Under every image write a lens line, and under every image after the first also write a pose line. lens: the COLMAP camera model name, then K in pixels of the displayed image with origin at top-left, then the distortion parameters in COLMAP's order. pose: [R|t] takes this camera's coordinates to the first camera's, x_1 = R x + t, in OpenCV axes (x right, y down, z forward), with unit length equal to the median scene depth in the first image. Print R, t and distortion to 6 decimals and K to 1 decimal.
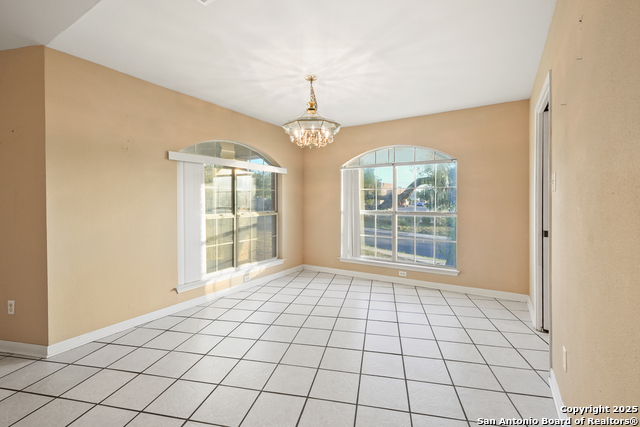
lens RADIAL K [[284.0, 0, 320.5], [0, 284.0, 202.1], [0, 0, 1]] dist [0.001652, 0.001233]
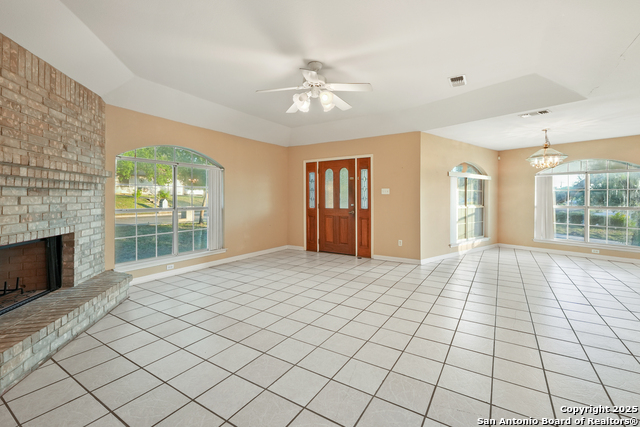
lens RADIAL K [[284.0, 0, 320.8], [0, 284.0, 201.1], [0, 0, 1]] dist [0.001652, 0.001233]
pose [[0.934651, 0.008291, -0.355469, -0.424079], [-0.005719, 0.999949, 0.008287, 0.003100], [0.355519, -0.005713, 0.934651, -0.696491]]
